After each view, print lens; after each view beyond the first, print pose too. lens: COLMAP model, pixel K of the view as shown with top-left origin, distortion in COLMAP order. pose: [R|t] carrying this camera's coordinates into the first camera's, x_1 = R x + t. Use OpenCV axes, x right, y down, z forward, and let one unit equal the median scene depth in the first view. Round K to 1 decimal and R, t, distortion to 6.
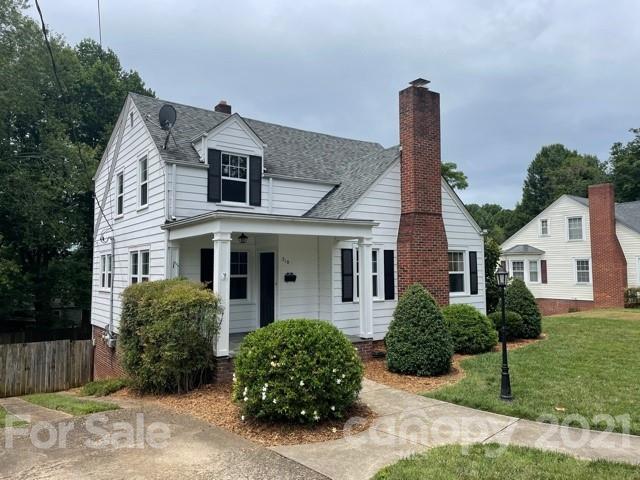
lens RADIAL K [[485.4, 0, 321.4], [0, 485.4, 239.7], [0, 0, 1]] dist [0.079322, -0.092683]
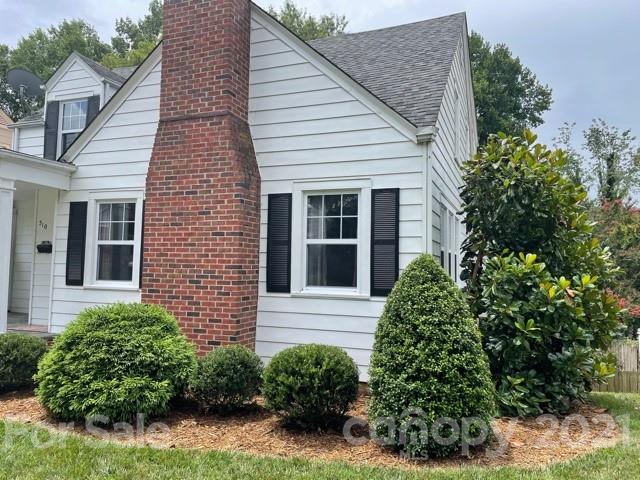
lens RADIAL K [[485.4, 0, 323.6], [0, 485.4, 232.3], [0, 0, 1]] dist [0.079322, -0.092683]
pose [[0.541769, -0.039760, -0.839587, 0.765111], [0.029425, 0.999165, -0.028330, 0.085967], [0.840012, -0.009357, 0.542486, 0.922826]]
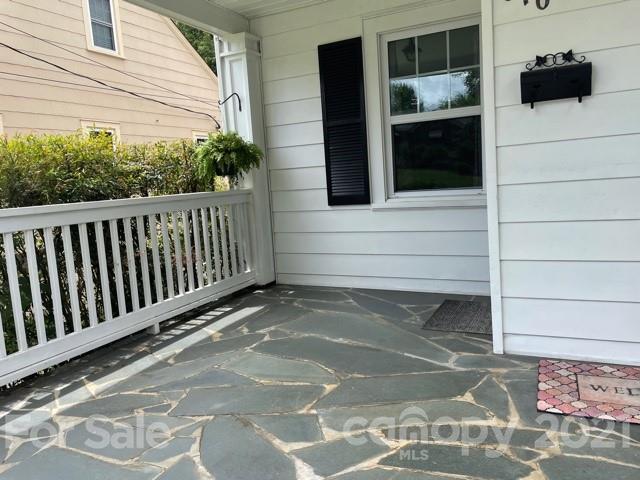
lens RADIAL K [[485.4, 0, 321.4], [0, 485.4, 237.6], [0, 0, 1]] dist [0.079322, -0.092683]
pose [[0.464165, 0.089977, -0.881167, 0.351004], [0.109063, 0.981451, 0.157667, 0.093552], [0.879008, -0.169286, 0.445742, 0.823558]]
